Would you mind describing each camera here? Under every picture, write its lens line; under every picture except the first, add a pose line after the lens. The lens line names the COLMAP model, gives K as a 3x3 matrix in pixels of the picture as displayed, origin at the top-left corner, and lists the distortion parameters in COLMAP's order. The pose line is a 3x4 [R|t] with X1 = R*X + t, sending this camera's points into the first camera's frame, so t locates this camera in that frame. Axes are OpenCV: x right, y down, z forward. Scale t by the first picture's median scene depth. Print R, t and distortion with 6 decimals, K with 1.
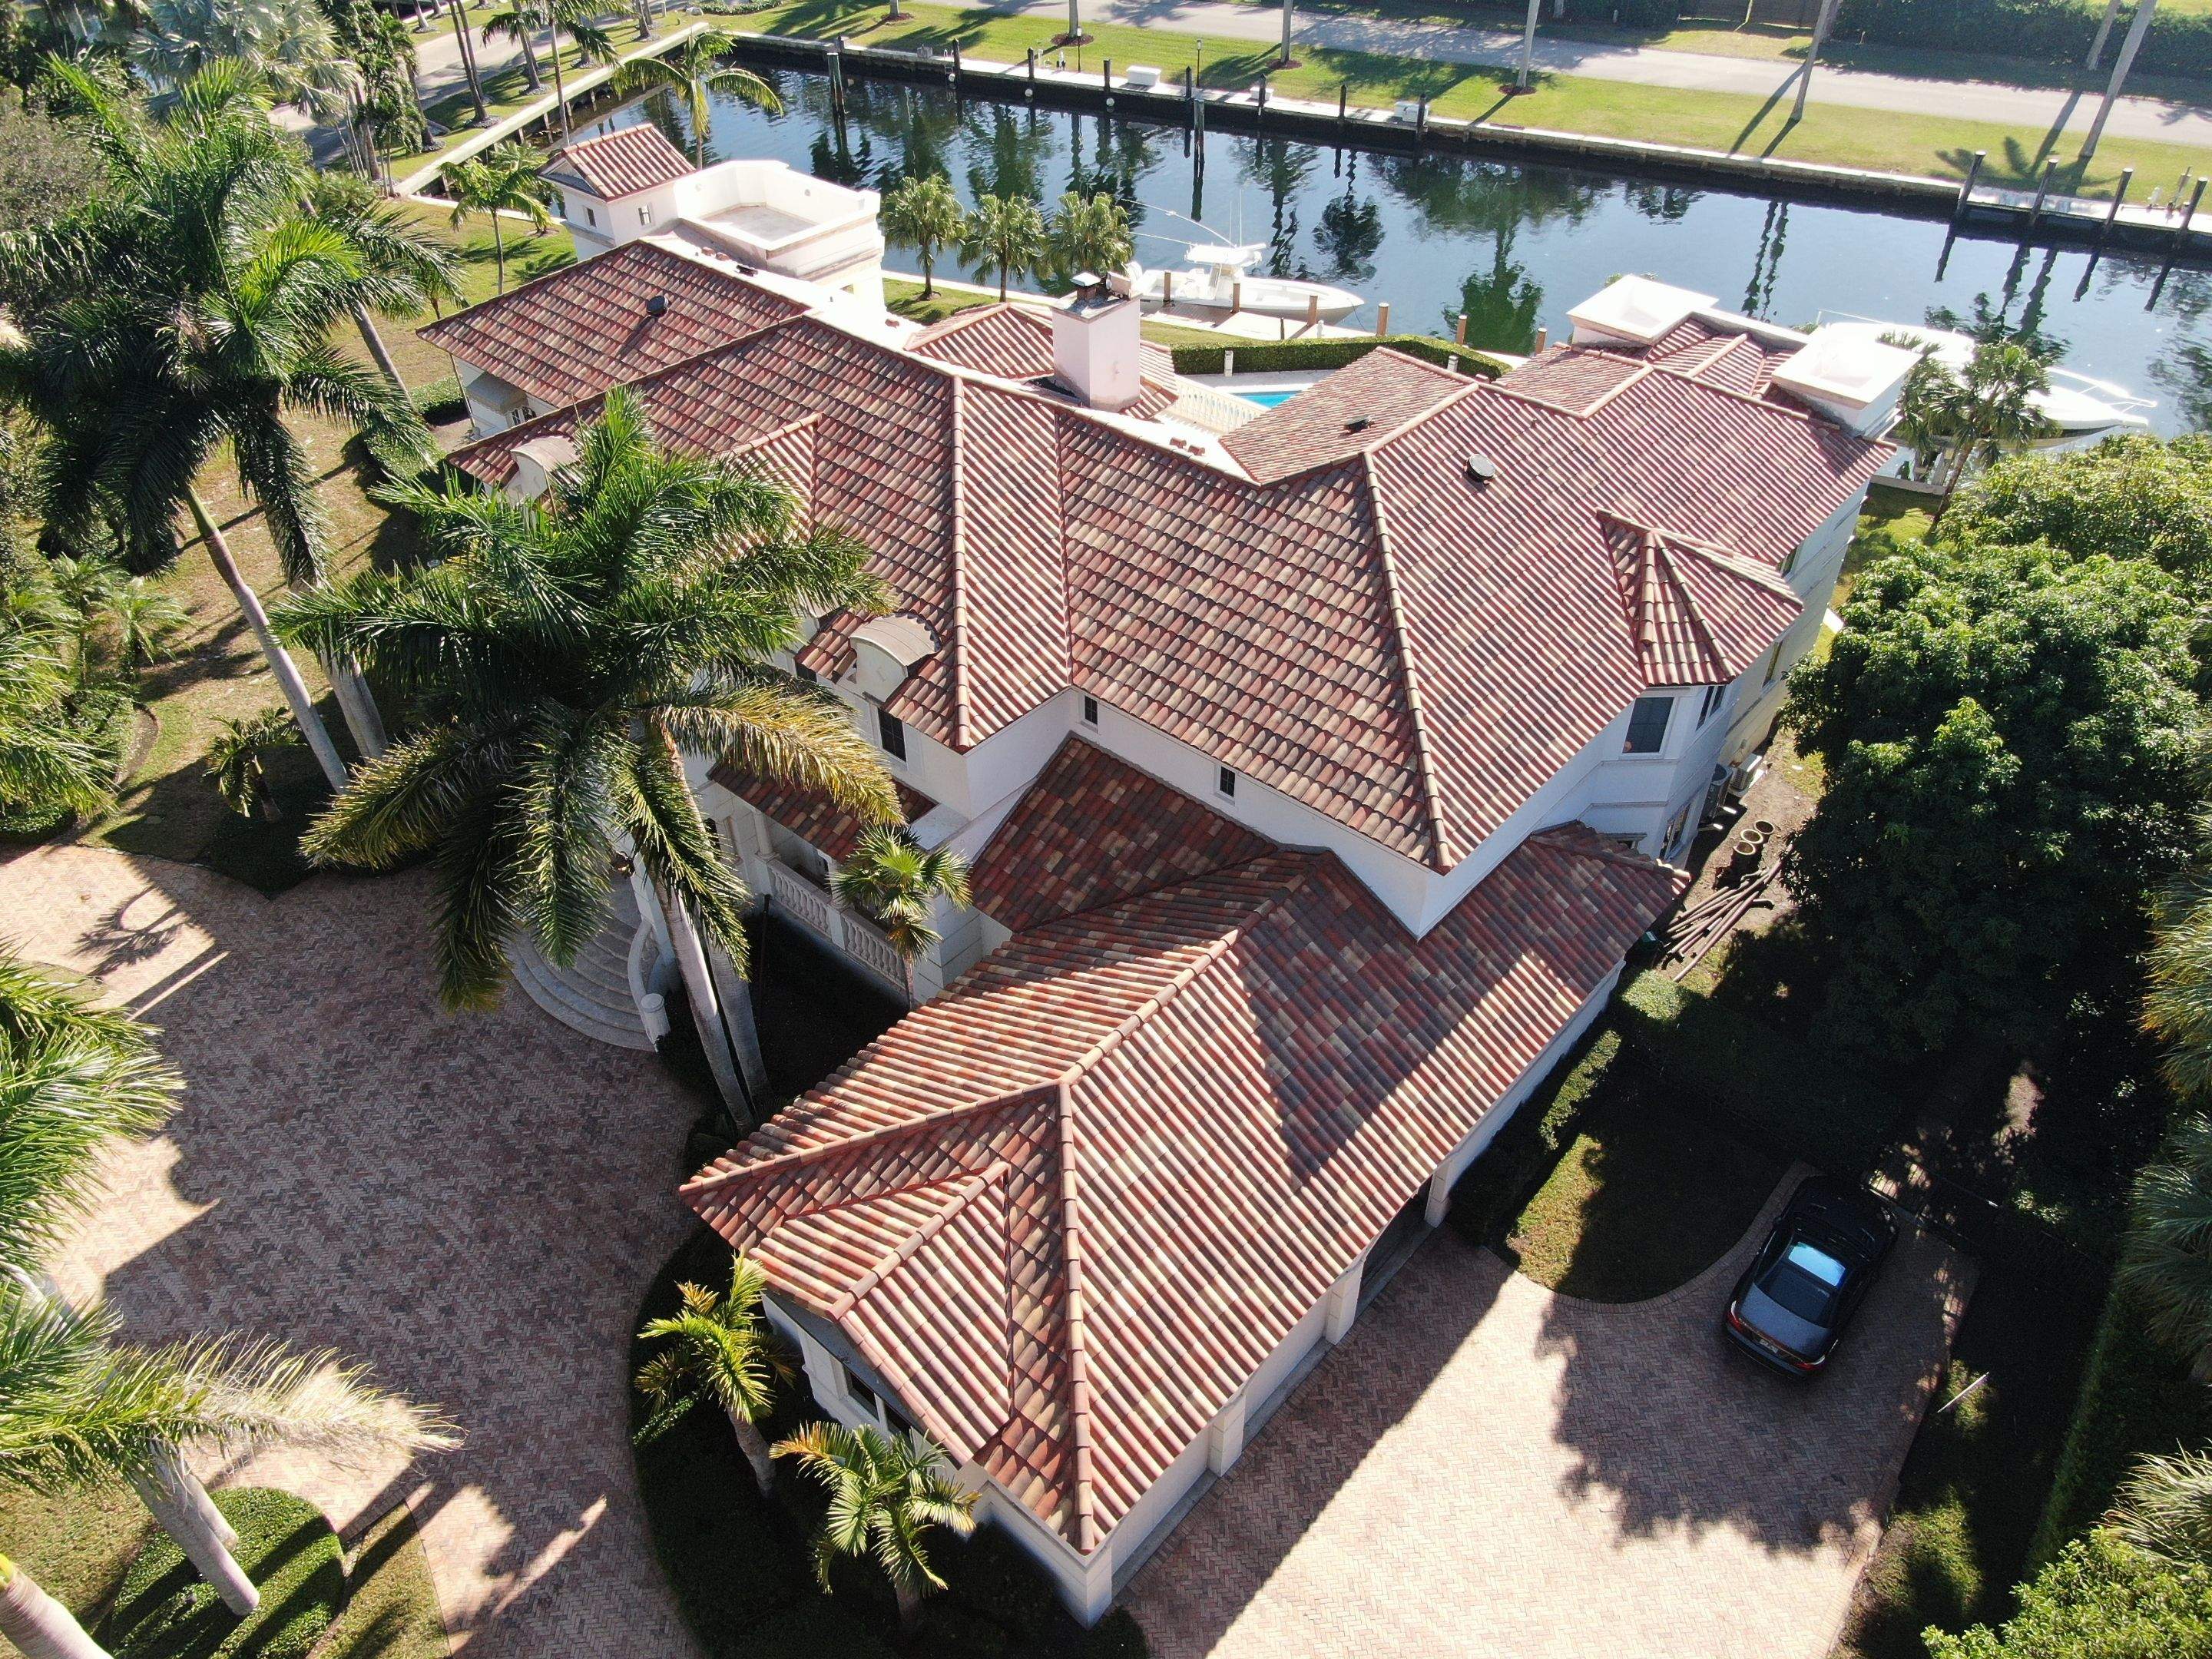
lens RADIAL K [[1586.4, 0, 1101.1], [0, 1586.4, 826.3], [0, 0, 1]] dist [-0.021837, 0.010450]
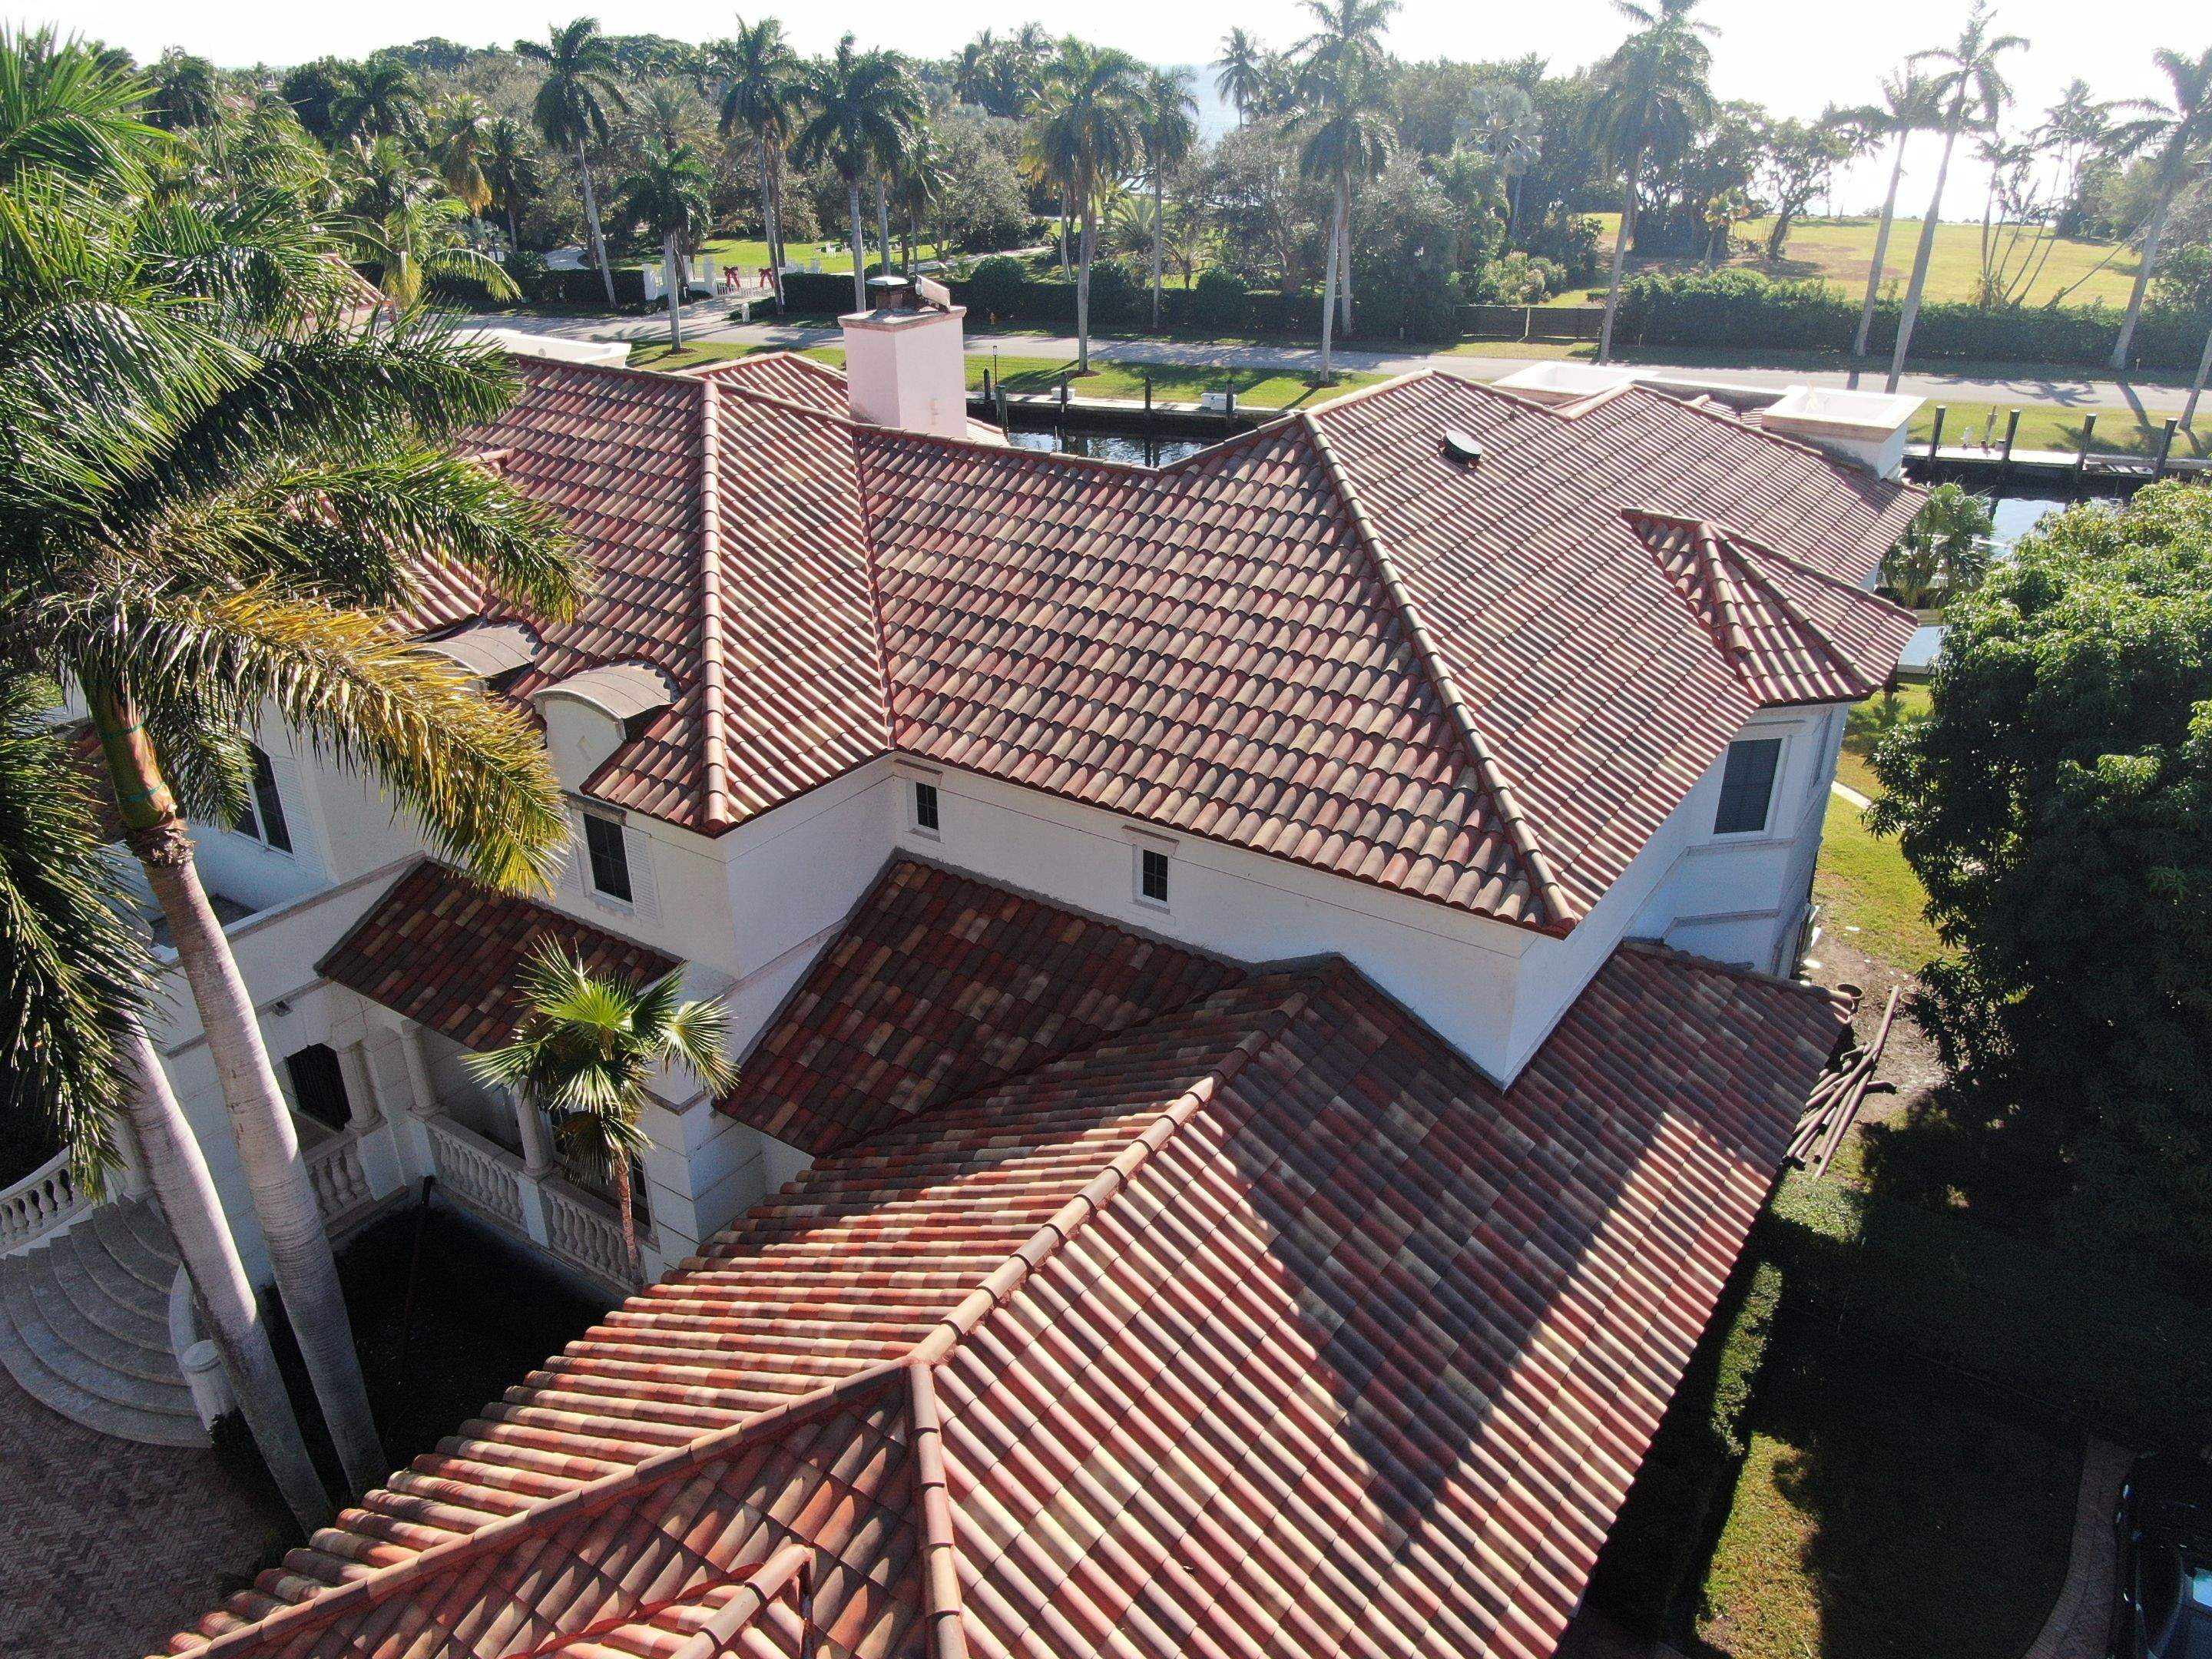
lens RADIAL K [[1586.4, 0, 1104.8], [0, 1586.4, 831.5], [0, 0, 1]] dist [-0.021837, 0.010450]
pose [[0.991269, -0.053340, 0.120584, -0.013761], [0.081897, 0.965798, -0.246024, 0.105592], [-0.103337, 0.253751, 0.961734, 0.396520]]
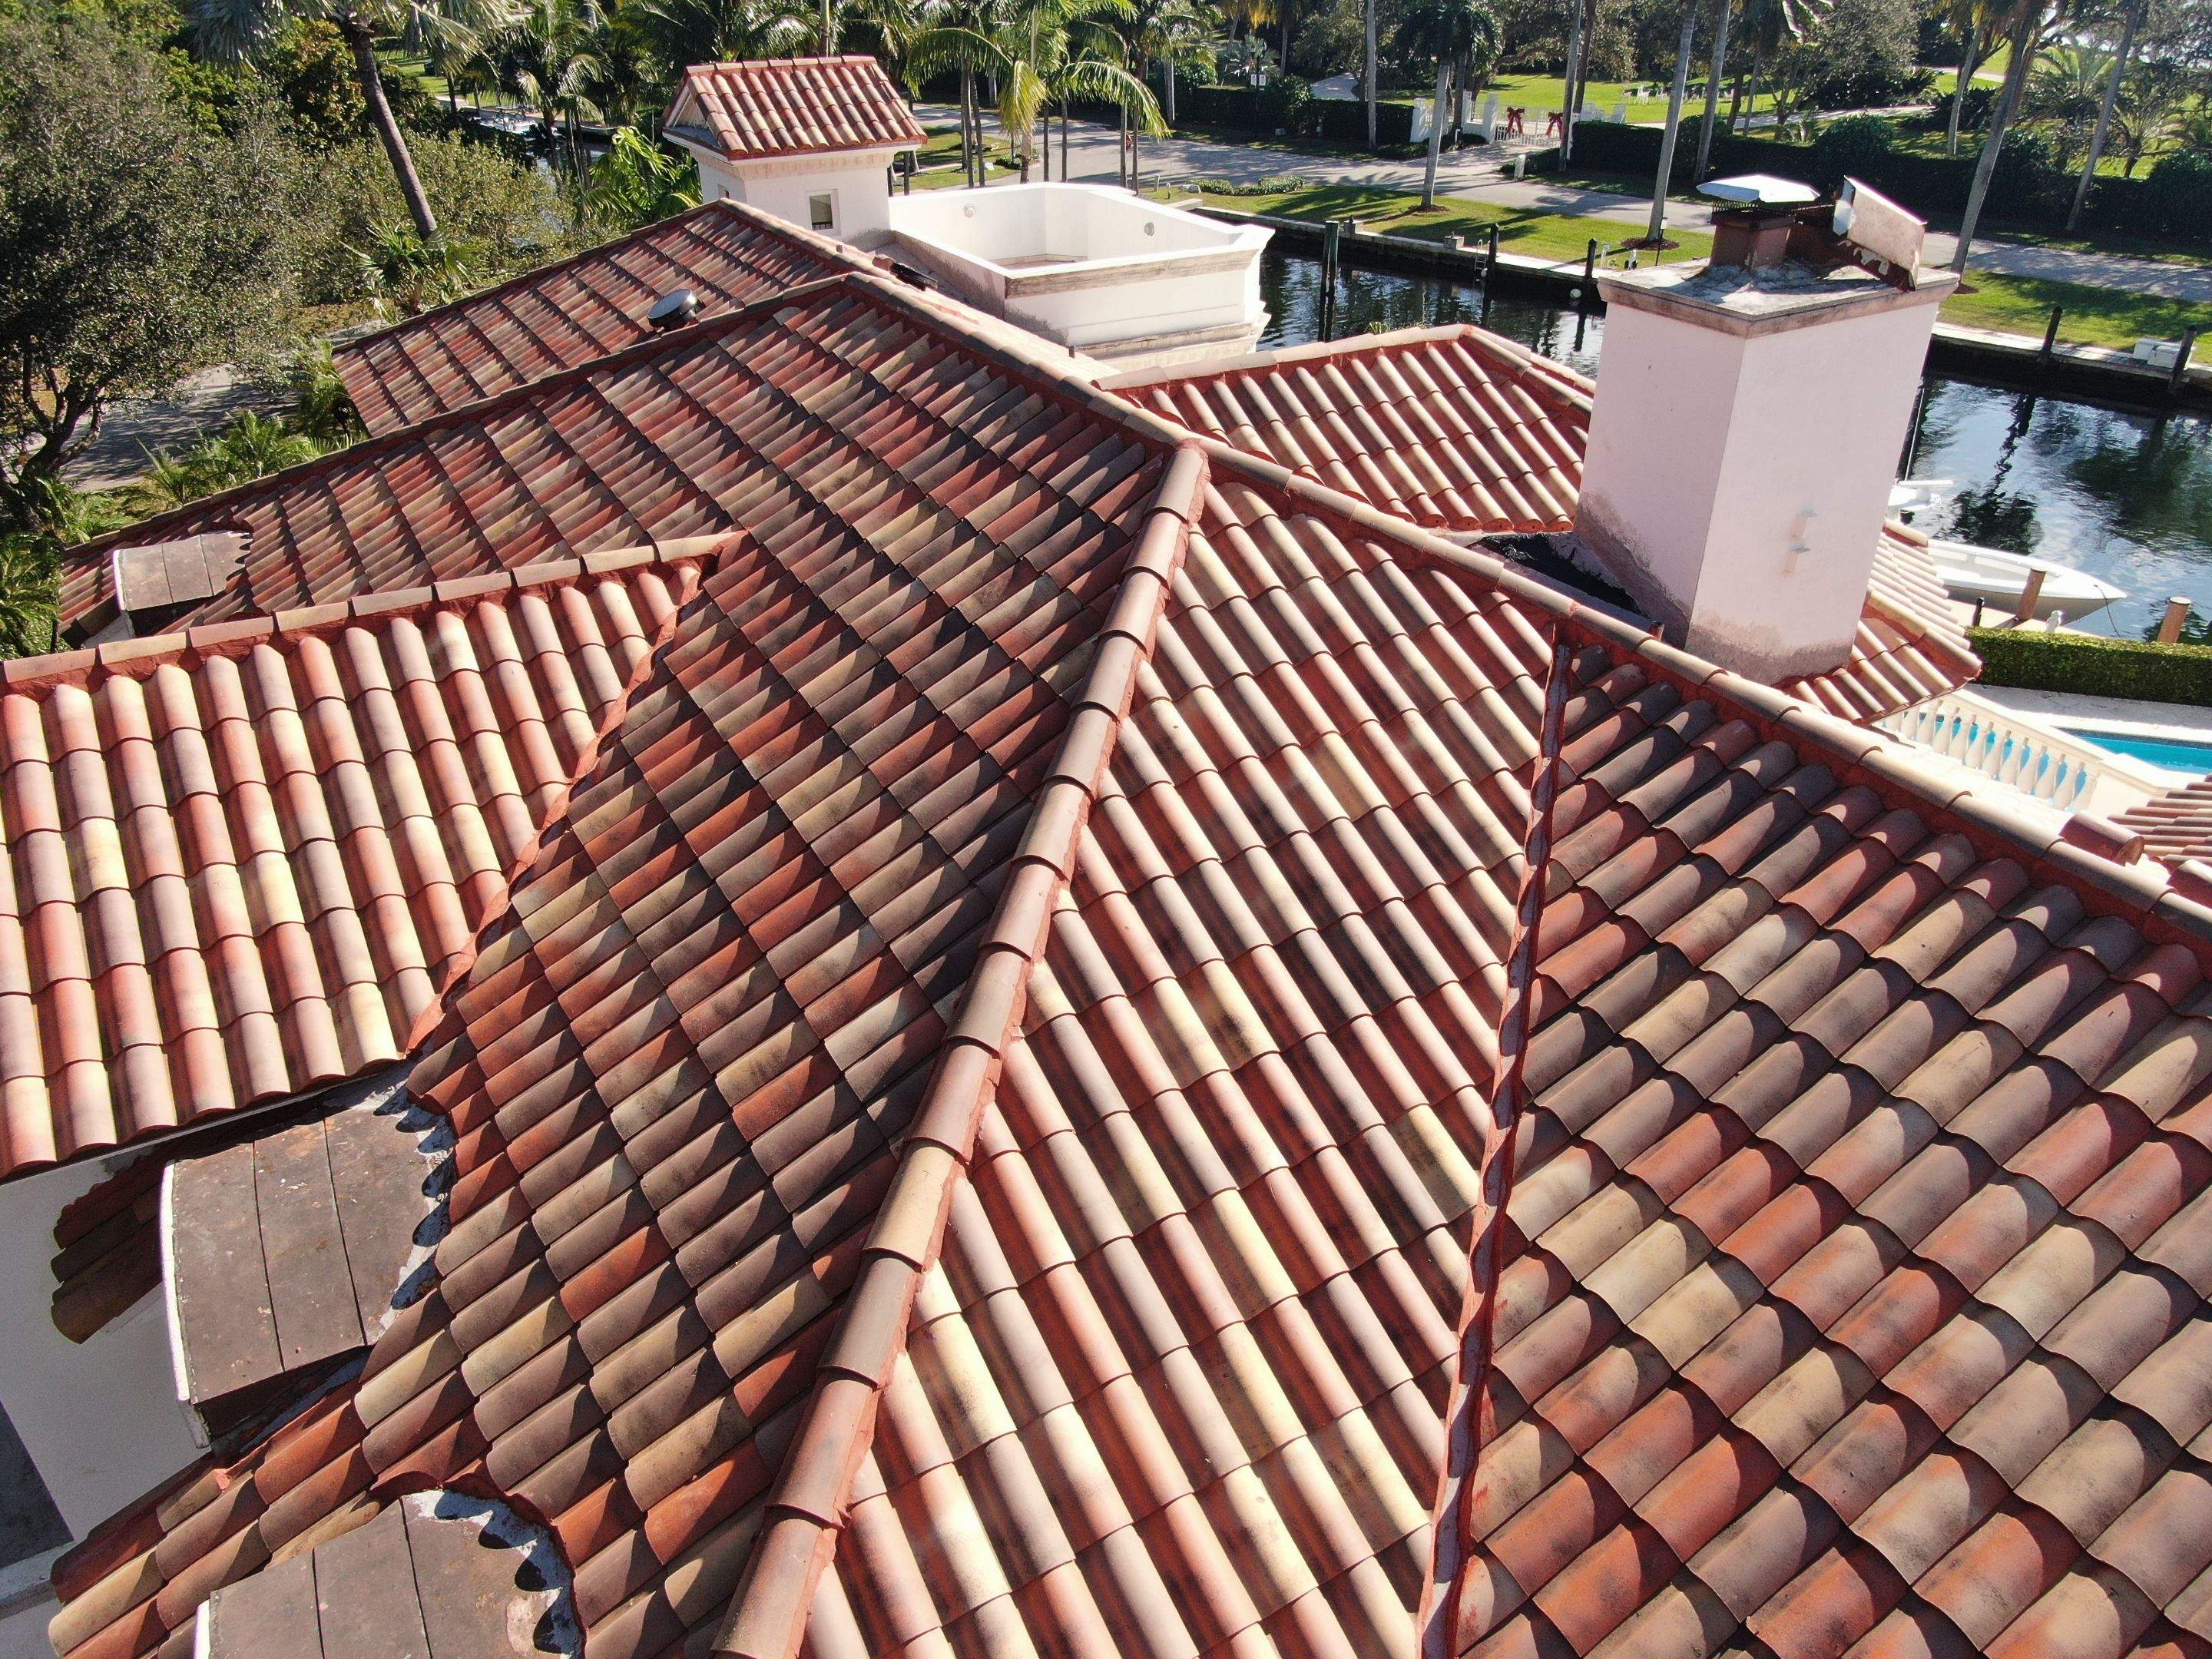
lens RADIAL K [[1586.4, 0, 1105.8], [0, 1586.4, 832.2], [0, 0, 1]] dist [-0.021837, 0.010450]
pose [[0.945571, 0.172753, -0.275775, -0.025092], [-0.215401, 0.967495, -0.132495, -0.206306], [0.243922, 0.184686, 0.952047, 0.845325]]
